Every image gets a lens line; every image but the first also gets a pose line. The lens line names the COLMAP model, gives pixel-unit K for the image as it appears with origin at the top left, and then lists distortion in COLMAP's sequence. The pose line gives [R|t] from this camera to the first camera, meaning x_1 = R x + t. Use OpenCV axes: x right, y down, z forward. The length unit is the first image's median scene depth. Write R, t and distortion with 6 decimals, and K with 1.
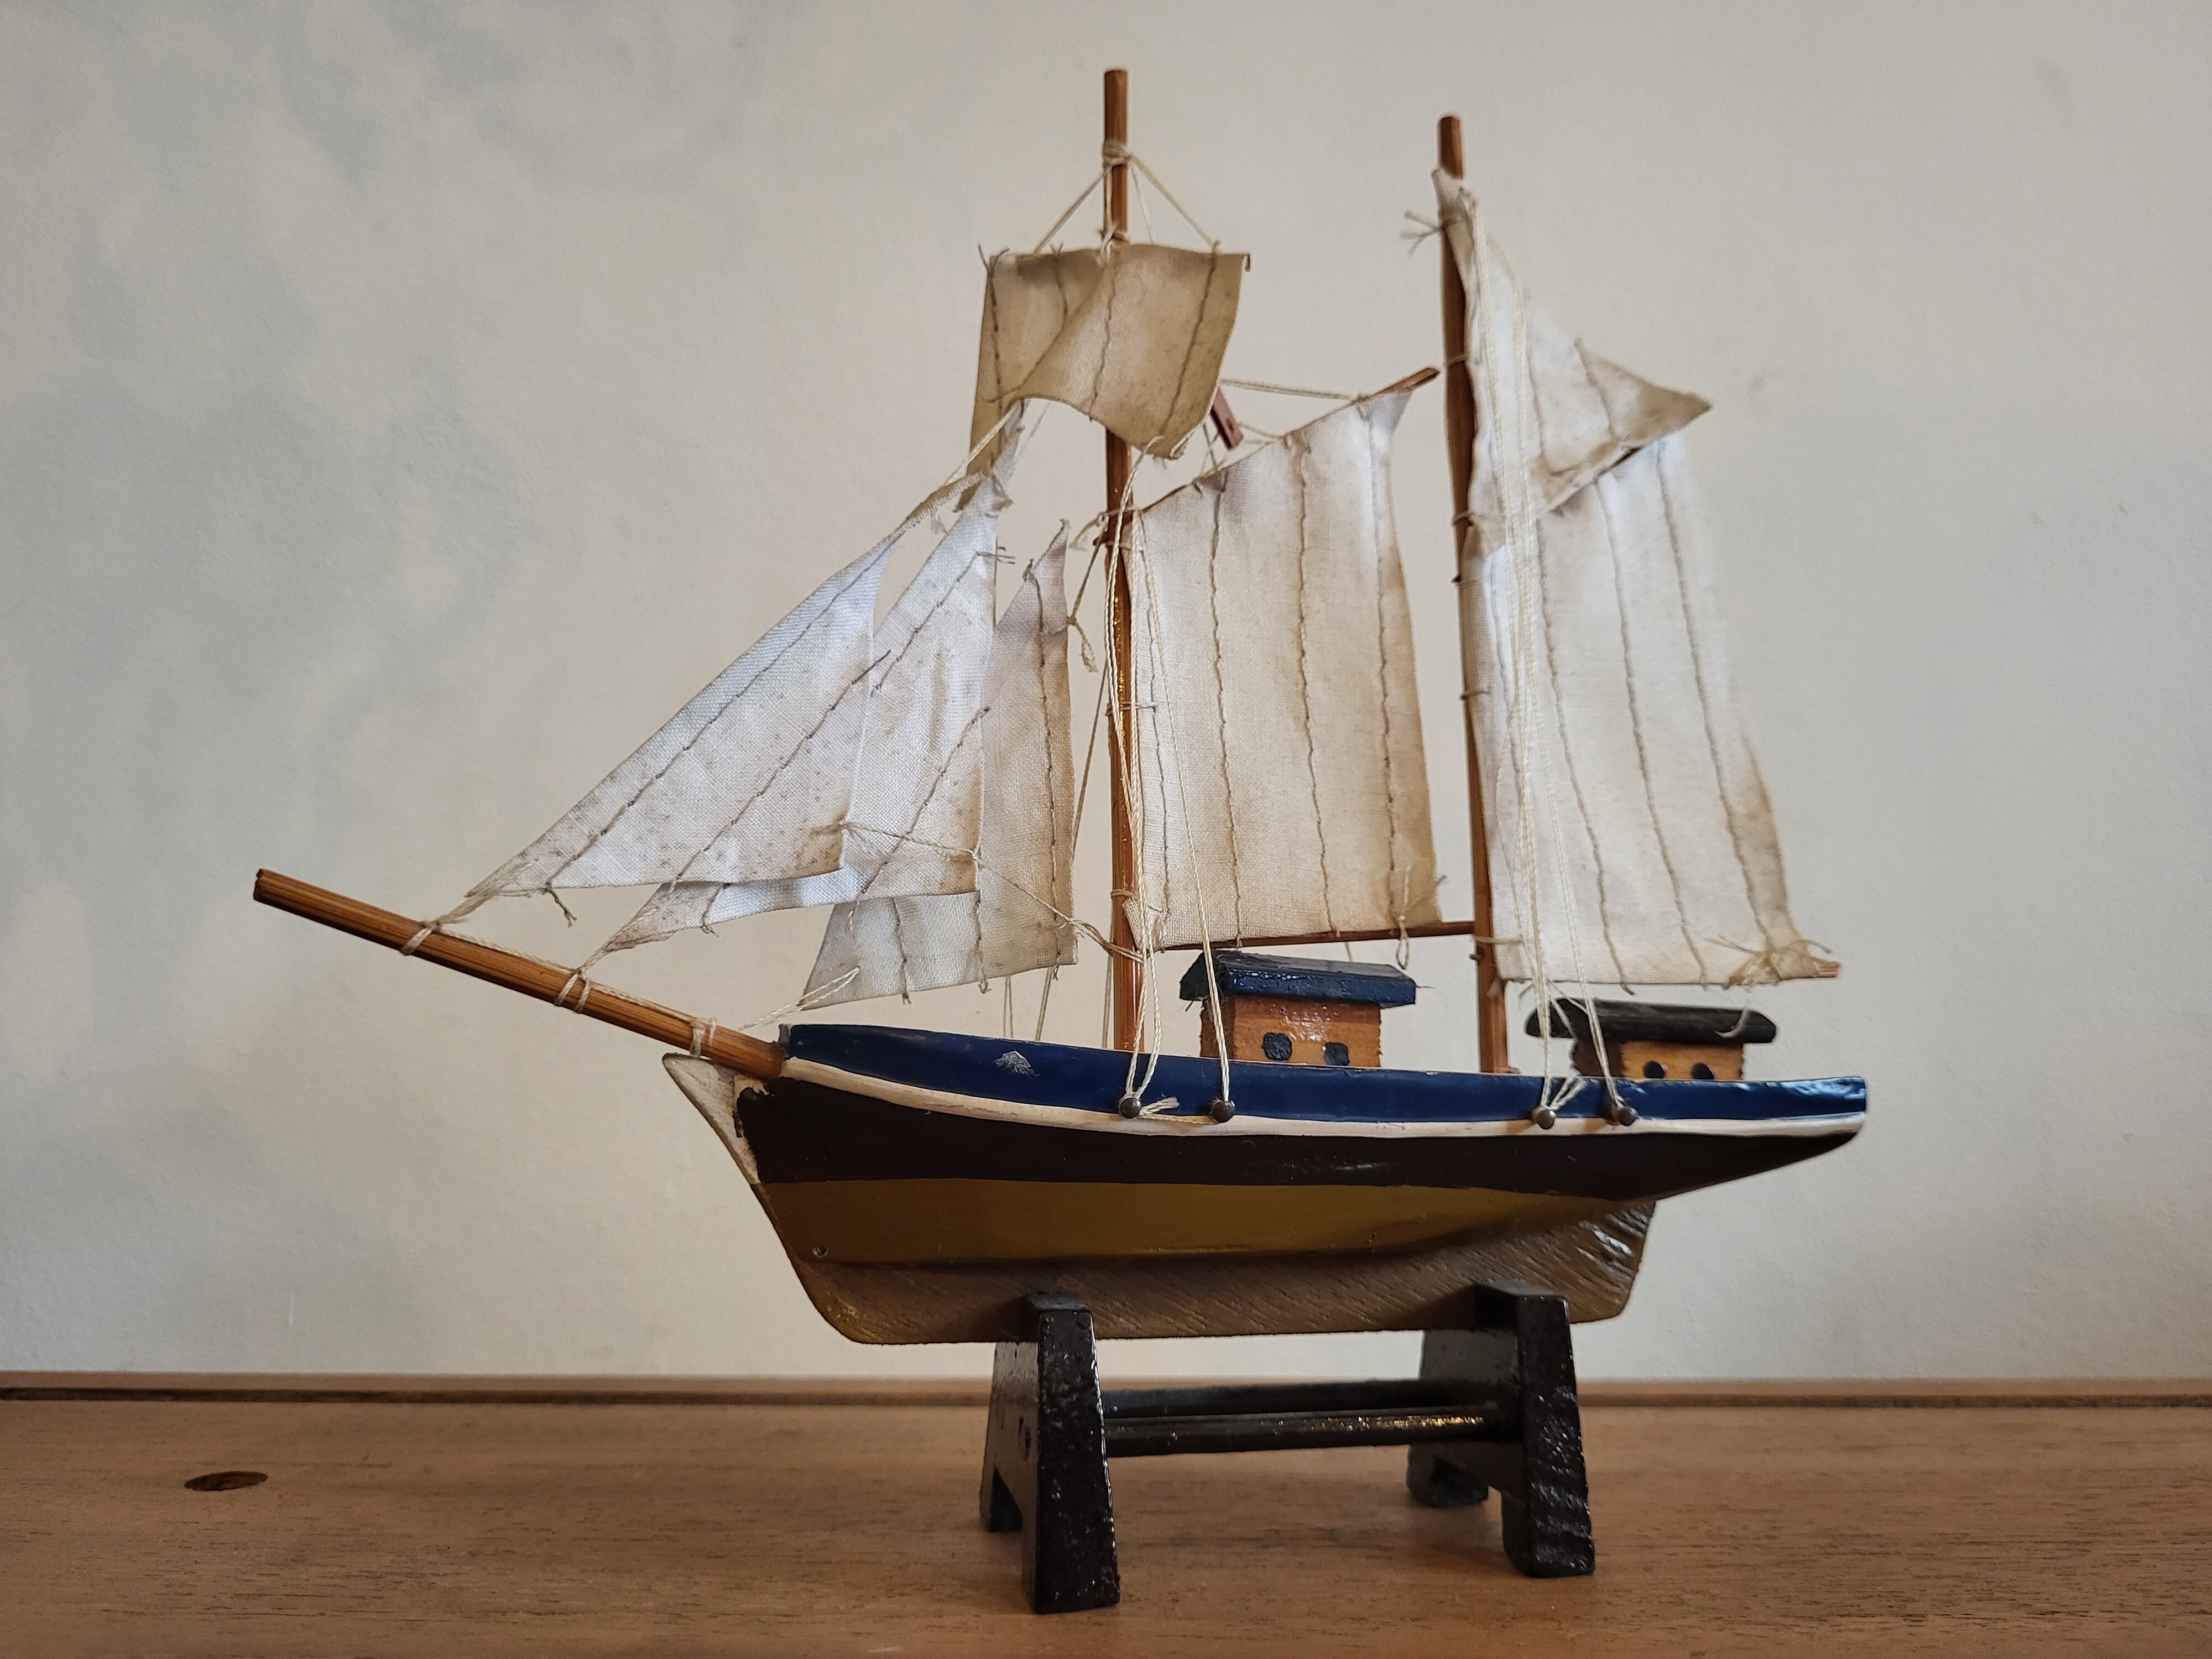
lens RADIAL K [[1547.6, 0, 1063.9], [0, 1547.6, 831.0], [0, 0, 1]] dist [-0.035185, -0.000125]
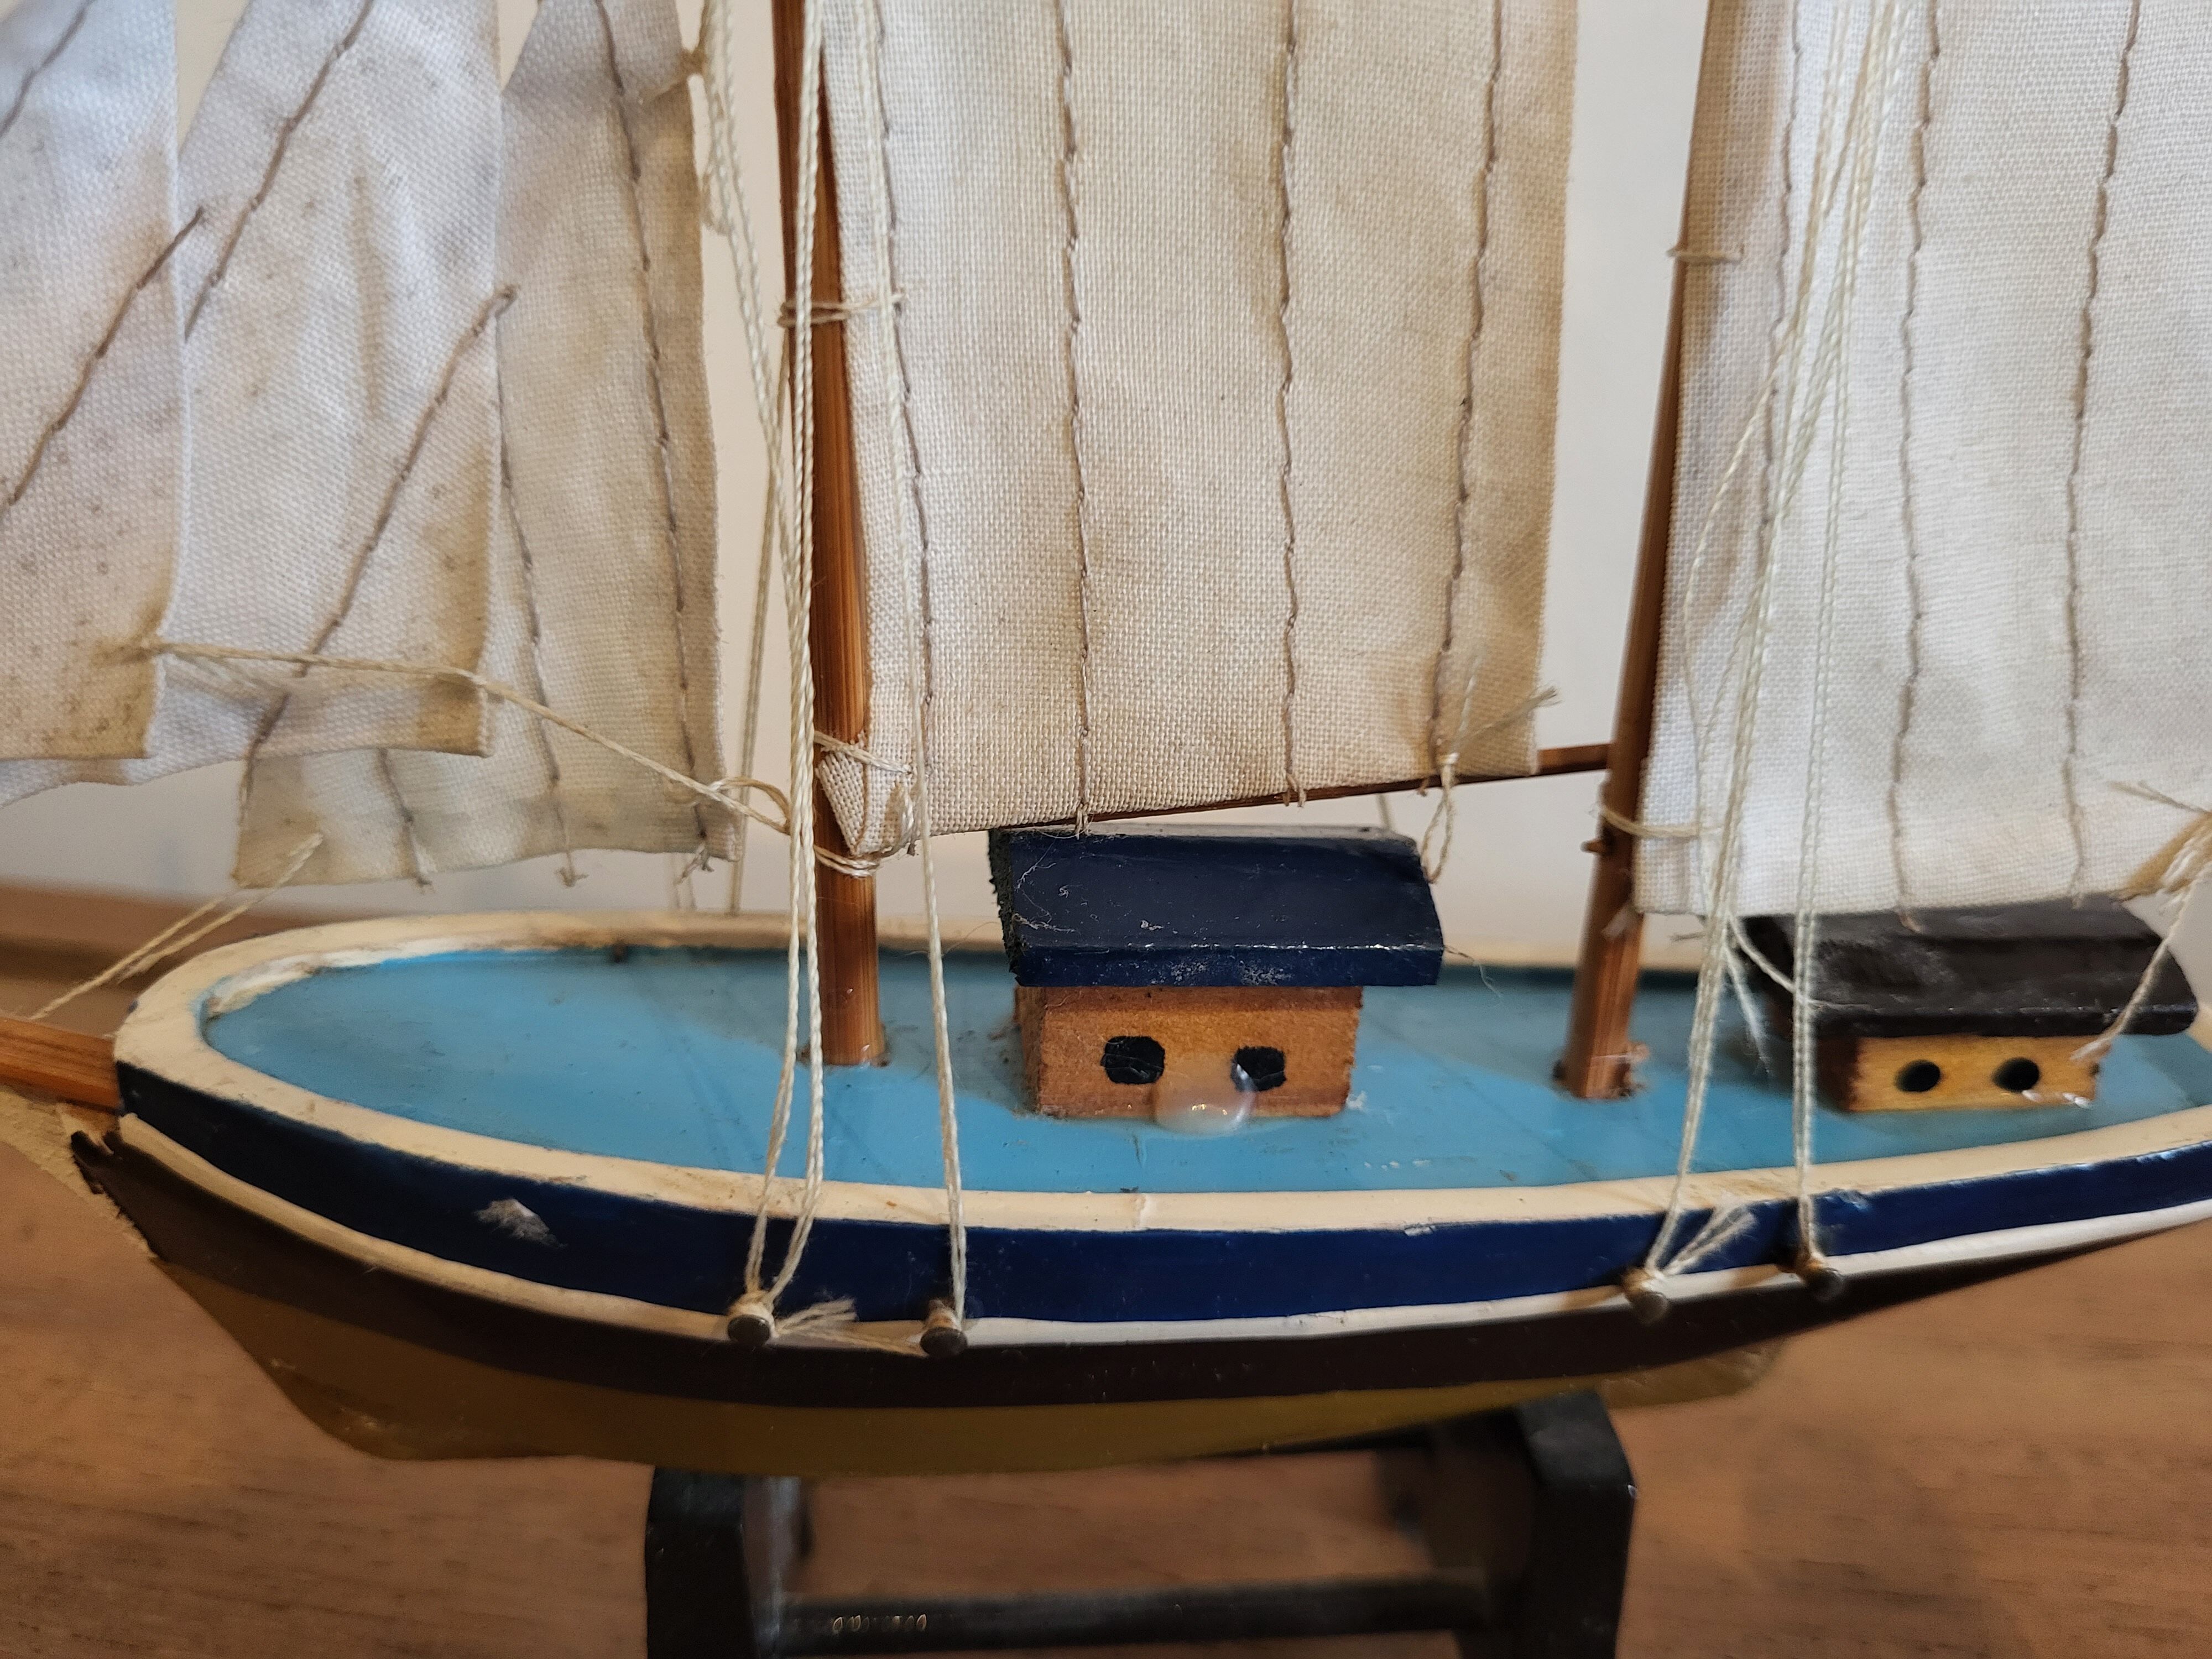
lens RADIAL K [[1762.0, 0, 1071.6], [0, 1762.0, 775.2], [0, 0, 1]] dist [-0.059263, 0.011183]
pose [[0.994433, 0.059086, -0.087244, 0.150508], [-0.005525, 0.856080, 0.516814, -0.209793], [0.105224, -0.513455, 0.851641, 0.529691]]
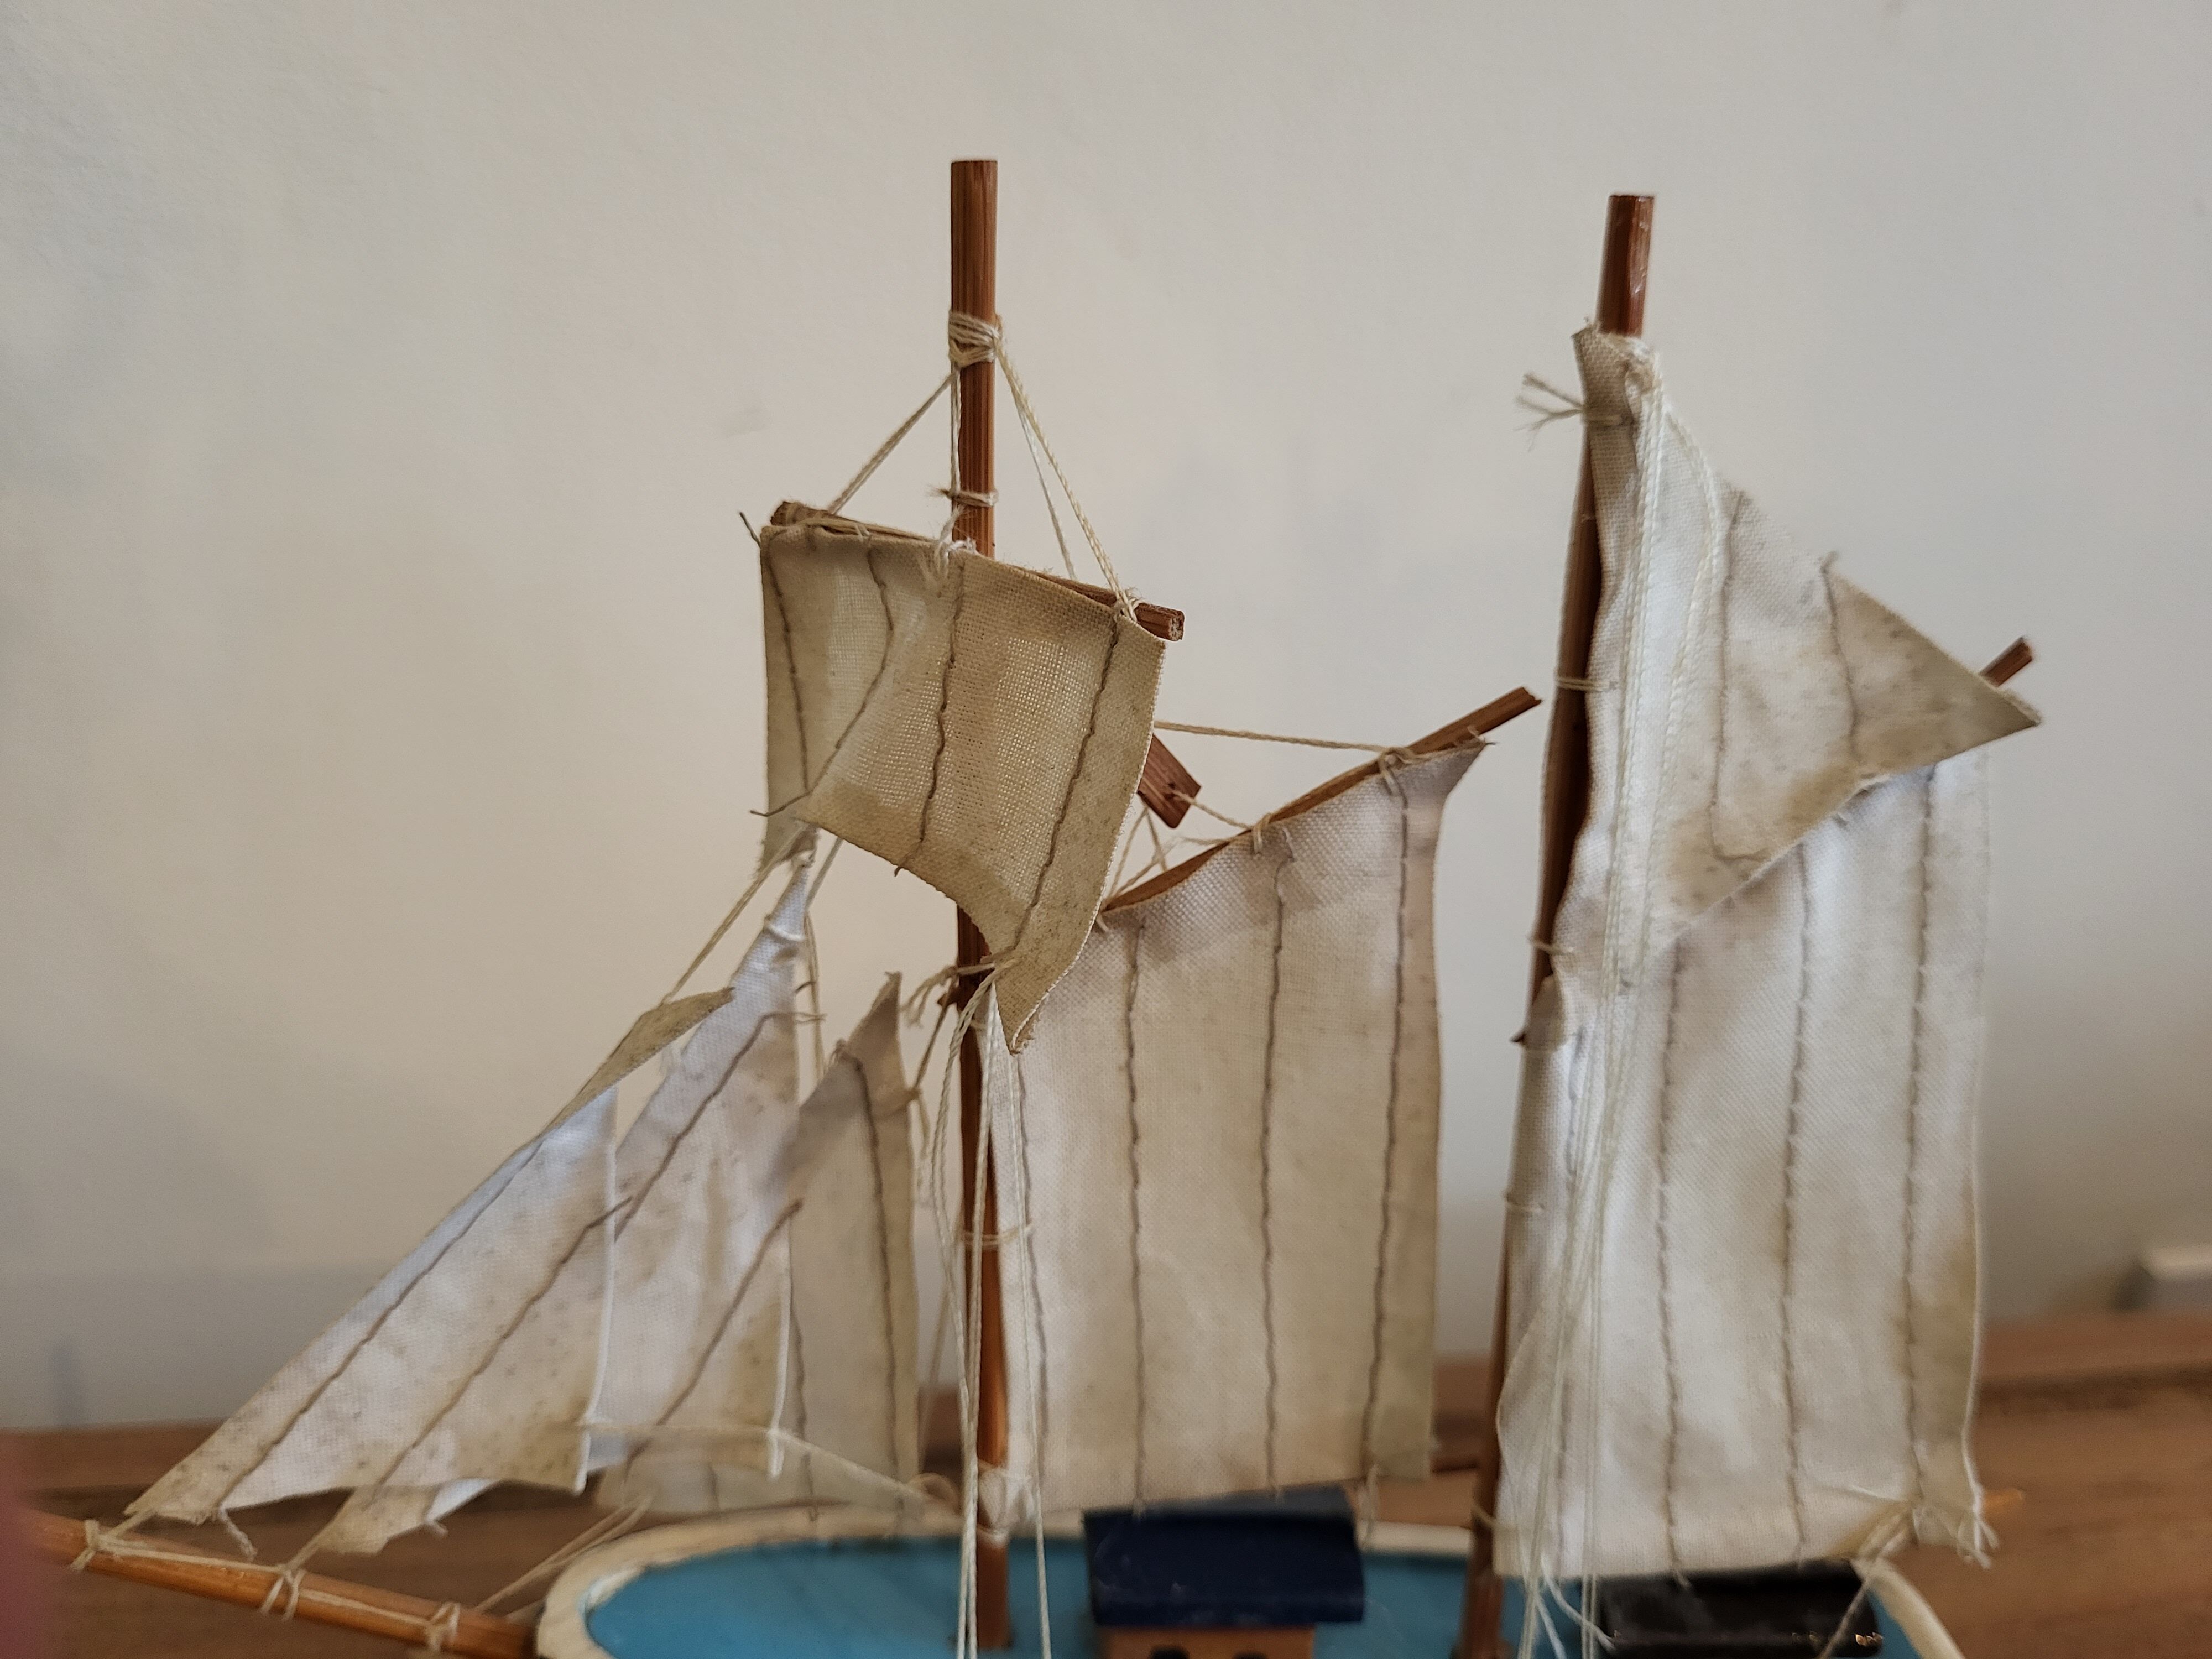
lens RADIAL K [[1762.0, 0, 1071.6], [0, 1762.0, 775.2], [0, 0, 1]] dist [-0.059263, 0.011183]
pose [[0.986837, 0.063321, -0.148806, 0.177252], [0.009032, 0.897139, 0.441656, -0.594008], [0.161465, -0.437187, 0.884758, 0.390908]]
